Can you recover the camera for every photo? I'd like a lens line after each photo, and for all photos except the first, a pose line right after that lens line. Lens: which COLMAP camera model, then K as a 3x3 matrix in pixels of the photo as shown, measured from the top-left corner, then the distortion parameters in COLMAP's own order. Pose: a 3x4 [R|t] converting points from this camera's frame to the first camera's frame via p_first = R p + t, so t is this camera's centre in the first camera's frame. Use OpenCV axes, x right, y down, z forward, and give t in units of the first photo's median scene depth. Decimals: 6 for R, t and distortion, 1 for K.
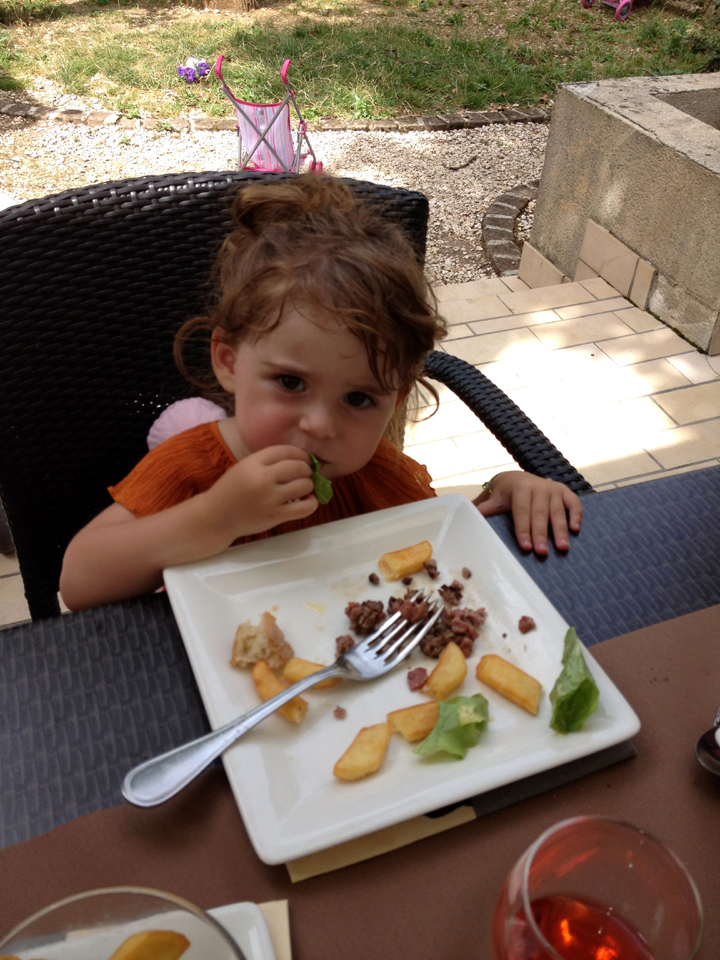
lens RADIAL K [[1022.3, 0, 374.5], [0, 1022.3, 478.4], [0, 0, 1]] dist [0.014929, -0.026994]
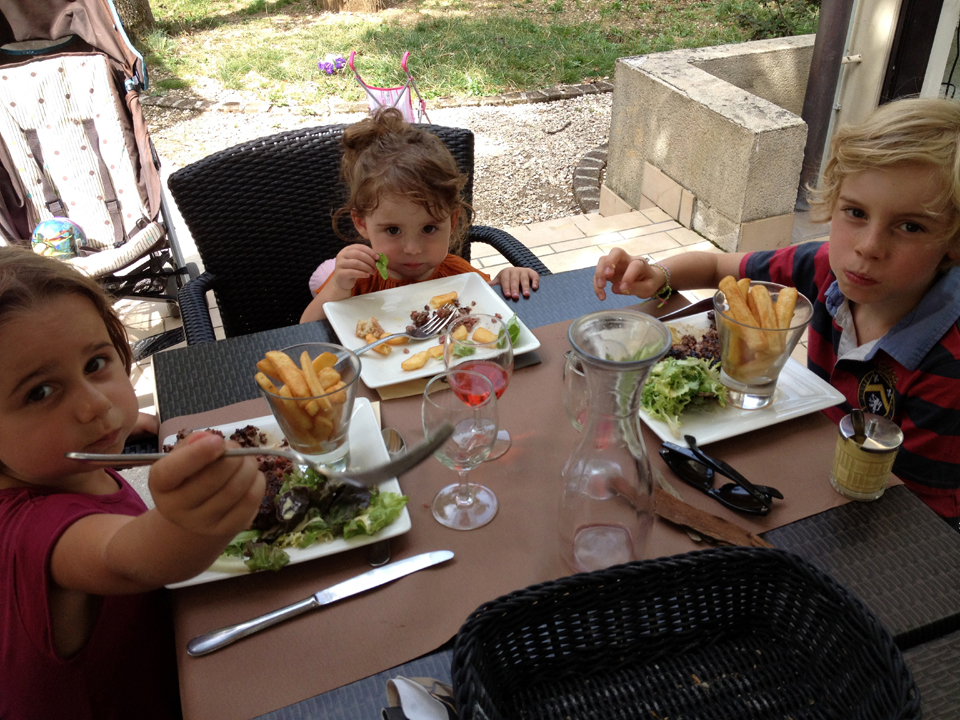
lens RADIAL K [[974.5, 0, 480.0], [0, 974.5, 360.0], [0, 0, 1]] dist [0.023710, 0.029093]
pose [[0.998376, -0.045960, -0.033673, 0.019577], [0.043242, 0.996060, -0.077427, 0.042441], [0.037099, 0.075845, 0.996429, -0.107679]]
